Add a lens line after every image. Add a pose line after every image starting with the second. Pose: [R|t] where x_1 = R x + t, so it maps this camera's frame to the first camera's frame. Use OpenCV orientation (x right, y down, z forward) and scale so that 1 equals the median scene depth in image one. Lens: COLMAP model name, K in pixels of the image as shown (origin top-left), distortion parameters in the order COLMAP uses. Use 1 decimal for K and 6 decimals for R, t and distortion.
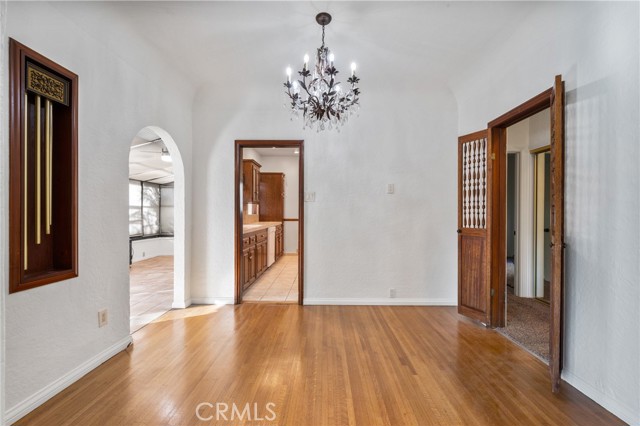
lens RADIAL K [[281.0, 0, 323.2], [0, 281.0, 211.6], [0, 0, 1]] dist [-0.000532, -0.000385]
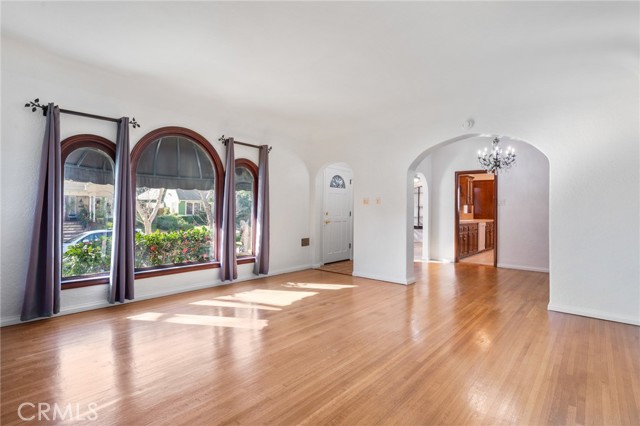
lens RADIAL K [[322.4, 0, 323.4], [0, 322.4, 212.2], [0, 0, 1]] dist [-0.001077, 0.000475]
pose [[0.777330, 0.010320, -0.629009, 0.234781], [-0.007690, 0.999947, 0.006903, 0.000569], [0.629046, -0.000528, 0.777368, -0.811841]]
